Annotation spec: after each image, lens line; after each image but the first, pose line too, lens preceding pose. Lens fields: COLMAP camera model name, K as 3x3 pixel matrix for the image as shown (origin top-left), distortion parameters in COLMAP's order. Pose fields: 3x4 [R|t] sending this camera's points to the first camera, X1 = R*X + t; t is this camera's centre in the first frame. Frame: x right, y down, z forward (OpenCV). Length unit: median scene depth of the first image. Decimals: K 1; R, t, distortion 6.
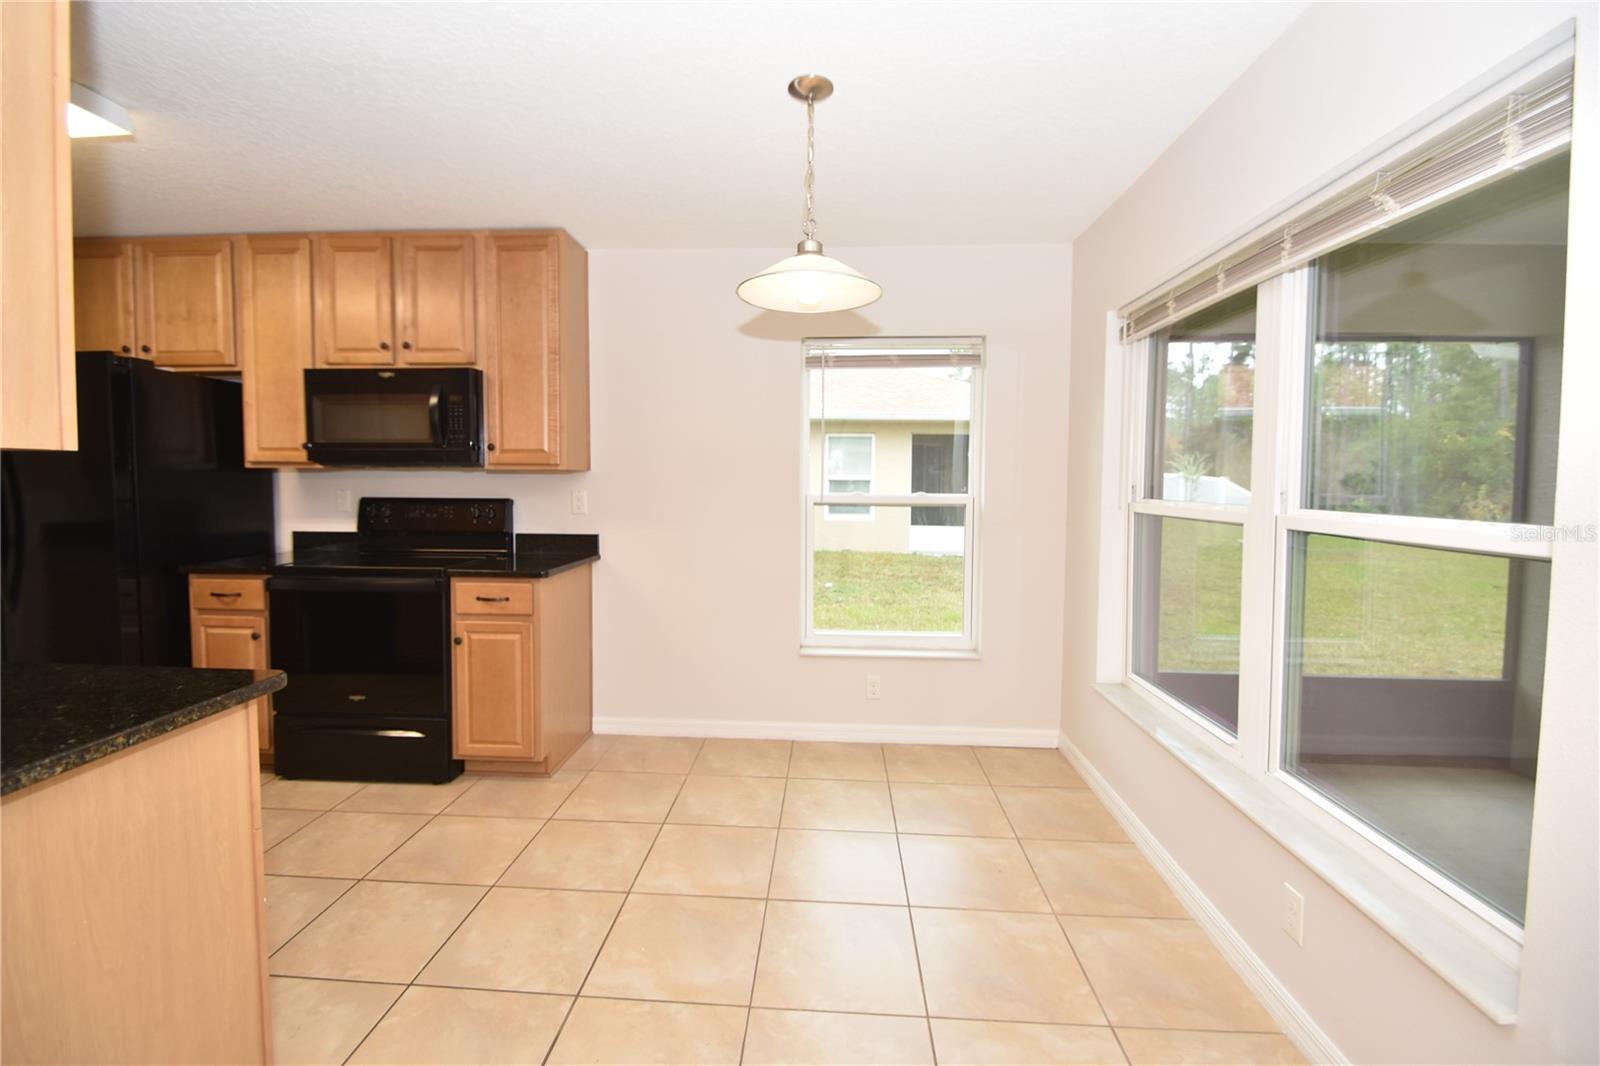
lens RADIAL K [[697.8, 0, 794.1], [0, 697.8, 511.5], [0, 0, 1]] dist [0.012976, -0.014718]
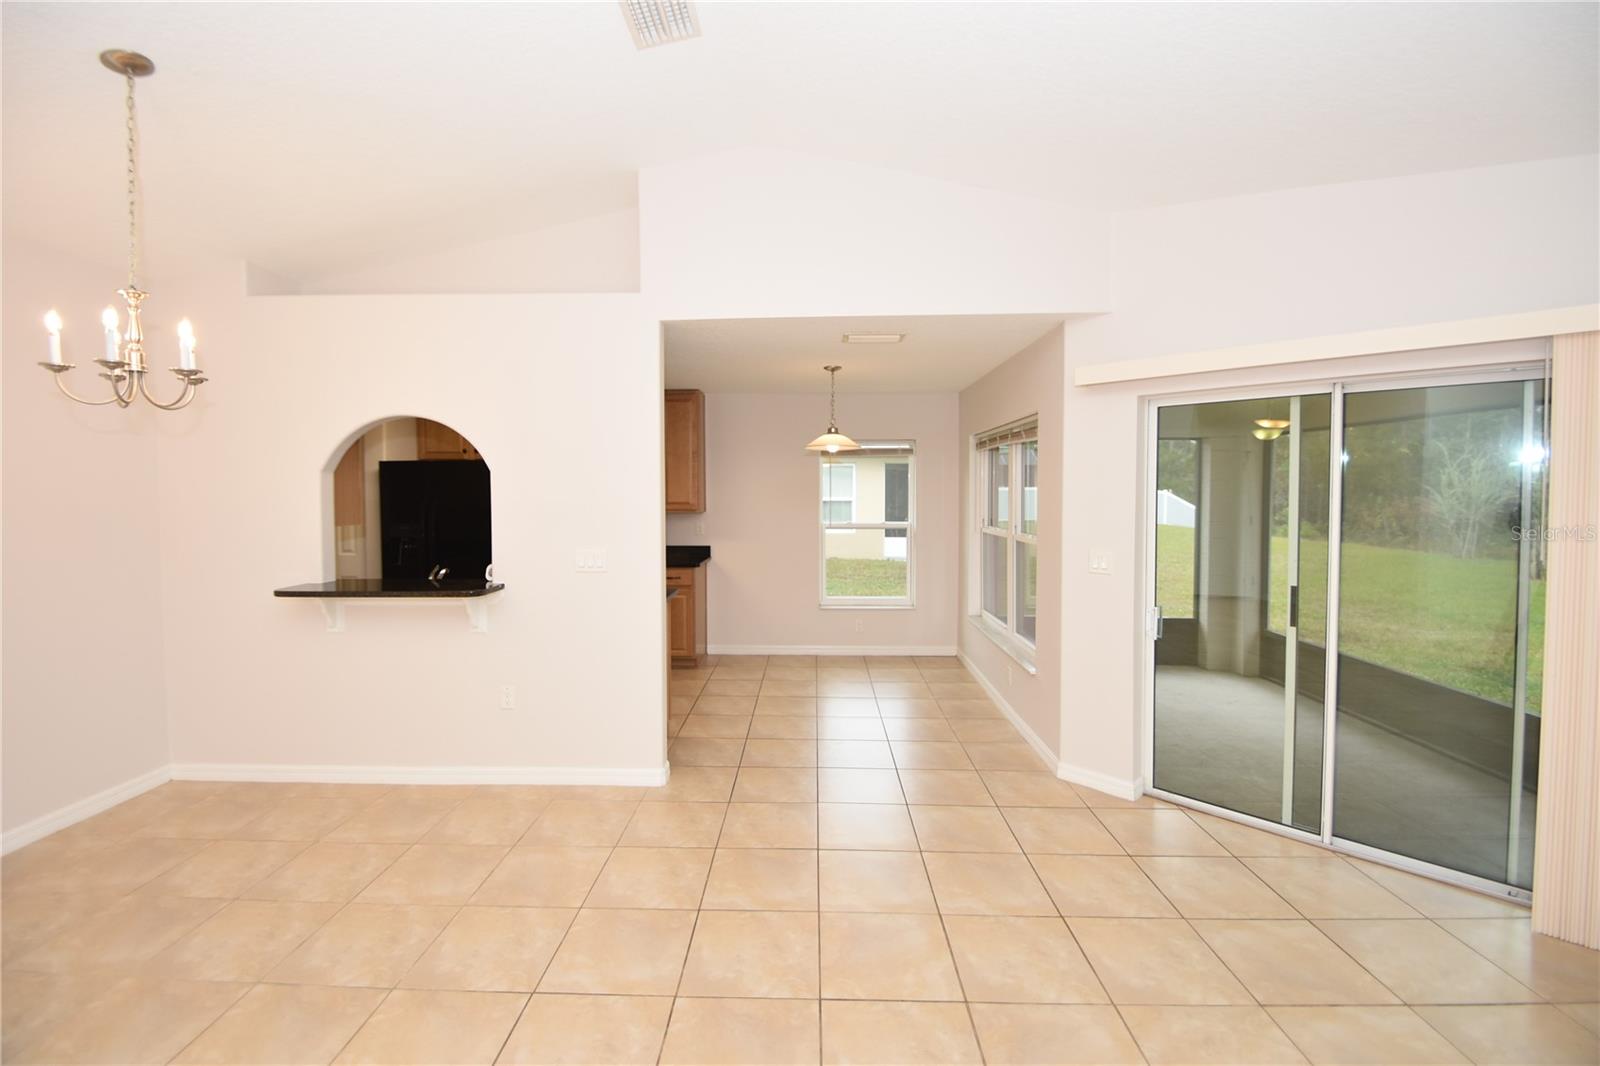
lens RADIAL K [[697.8, 0, 794.1], [0, 697.8, 511.5], [0, 0, 1]] dist [0.012976, -0.014718]
pose [[0.999520, -0.009300, 0.029536, -0.124851], [0.009761, 0.999832, -0.015512, -0.030897], [-0.029386, 0.015793, 0.999443, -0.965152]]
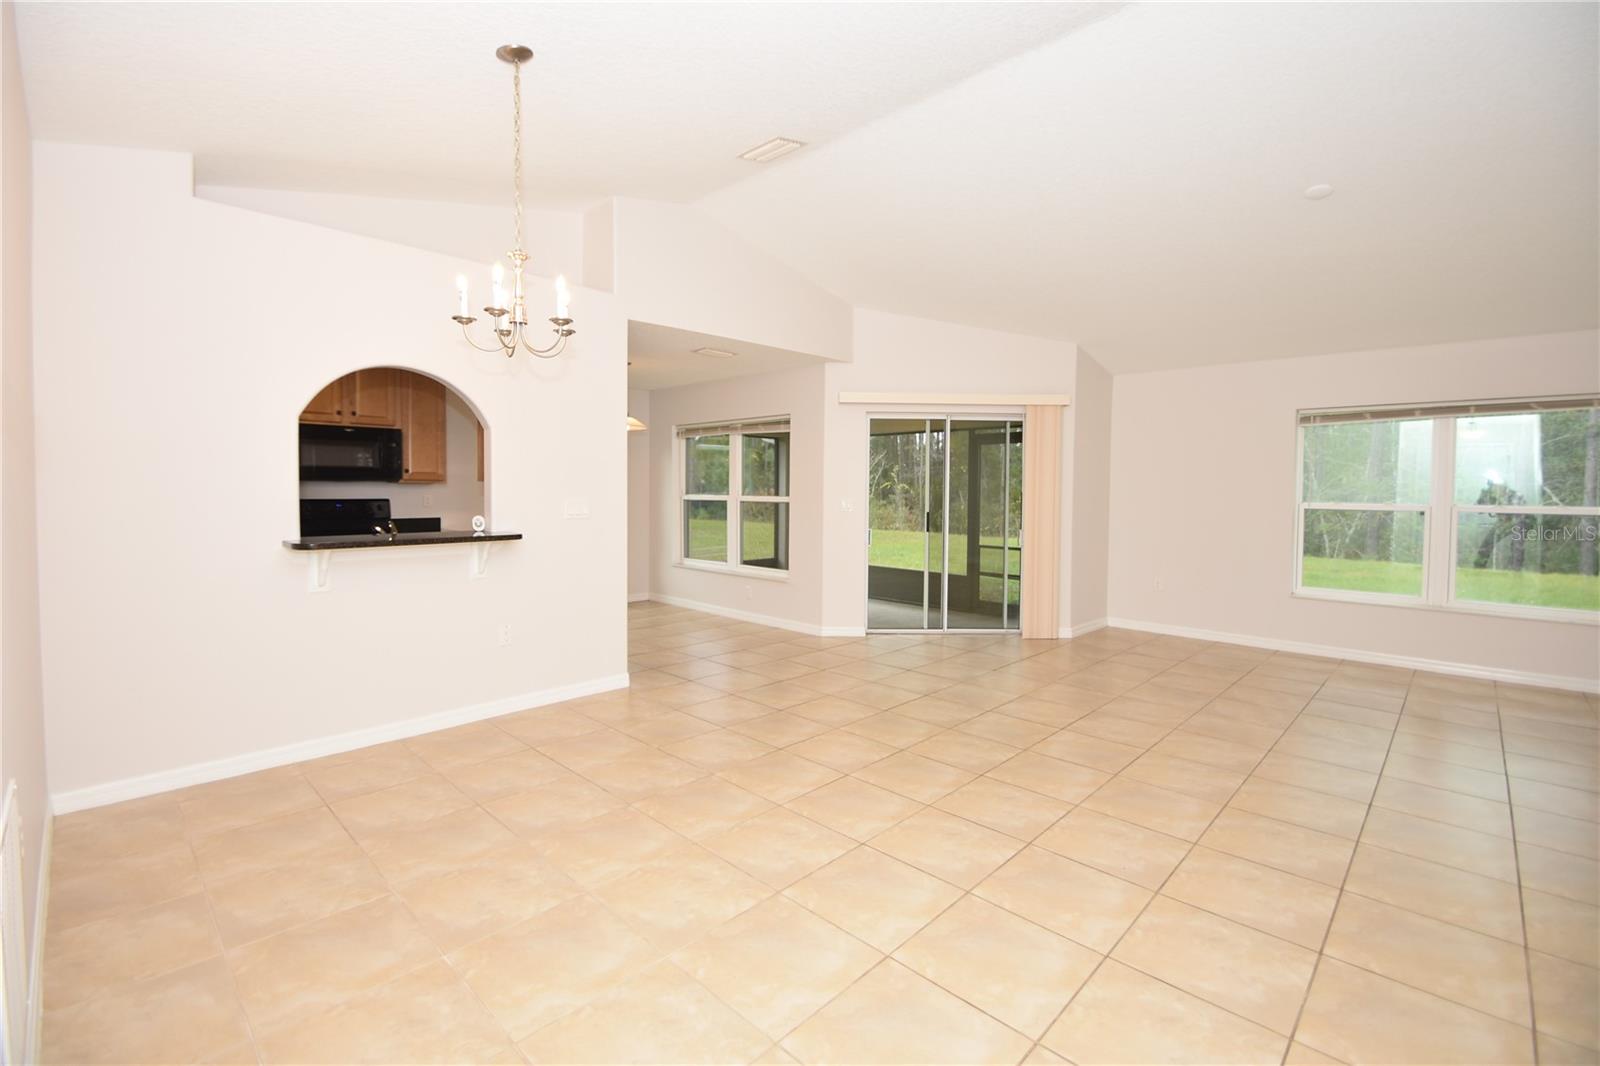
lens RADIAL K [[697.8, 0, 794.1], [0, 697.8, 511.5], [0, 0, 1]] dist [0.012976, -0.014718]
pose [[0.653023, -0.027120, 0.756852, -1.191516], [0.033387, 0.999418, 0.007005, 0.038597], [-0.756602, 0.020695, 0.653548, -1.023630]]
